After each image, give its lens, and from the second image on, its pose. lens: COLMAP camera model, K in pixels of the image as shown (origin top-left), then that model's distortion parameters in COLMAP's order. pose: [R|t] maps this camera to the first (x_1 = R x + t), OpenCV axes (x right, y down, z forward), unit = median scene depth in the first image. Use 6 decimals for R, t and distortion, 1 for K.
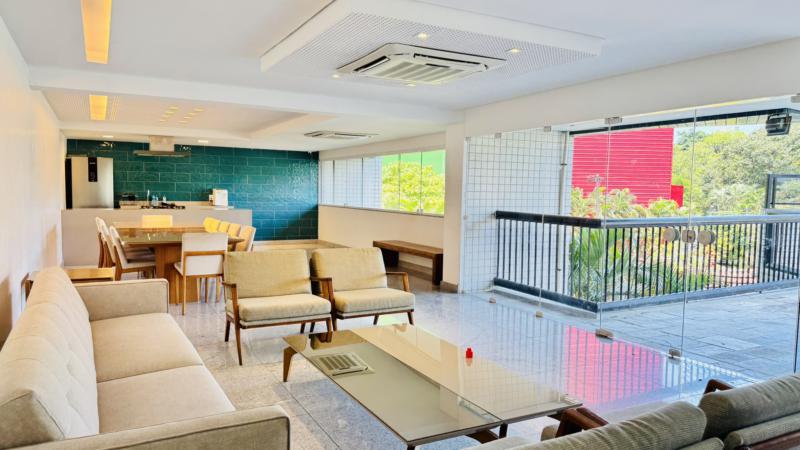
lens RADIAL K [[567.6, 0, 401.1], [0, 567.6, 226.8], [0, 0, 1]] dist [0.053938, -0.069956]
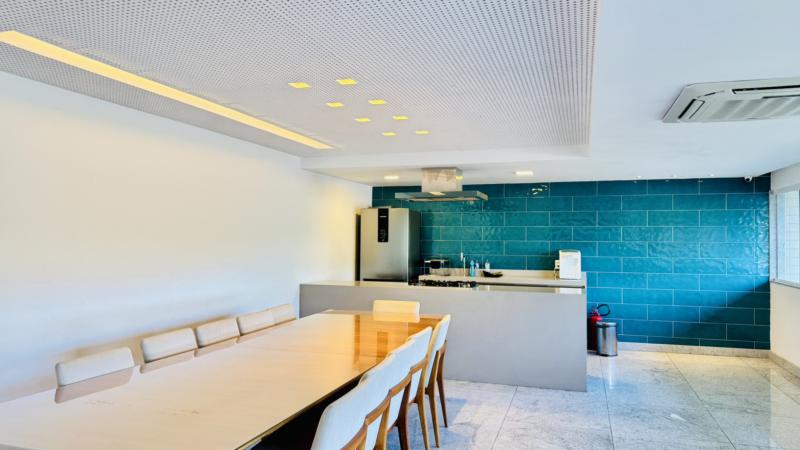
lens RADIAL K [[567.6, 0, 394.0], [0, 567.6, 238.7], [0, 0, 1]] dist [0.053938, -0.069956]
pose [[0.692489, -0.013258, -0.721306, -0.011951], [-0.038622, 0.997716, -0.055419, -0.038604], [0.720394, 0.066235, 0.690396, 0.452116]]
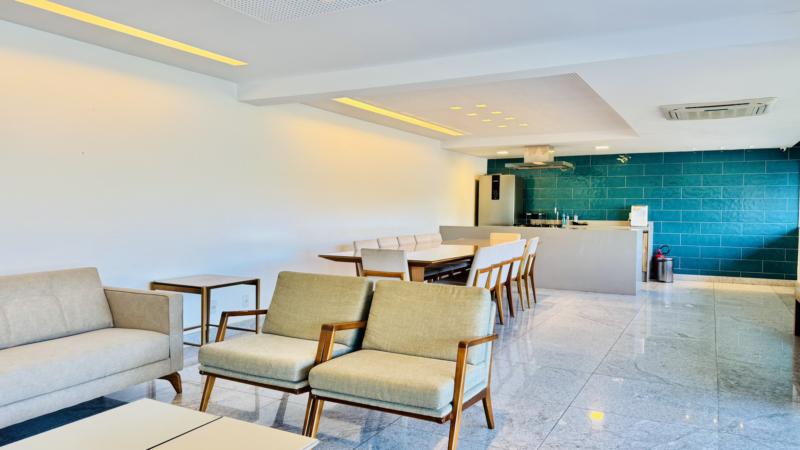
lens RADIAL K [[567.6, 0, 393.2], [0, 567.6, 225.3], [0, 0, 1]] dist [0.053938, -0.069956]
pose [[0.544858, 0.011680, -0.838447, 0.166223], [-0.051284, 0.998495, -0.019417, -0.005488], [0.836959, 0.053579, 0.544637, 0.278983]]
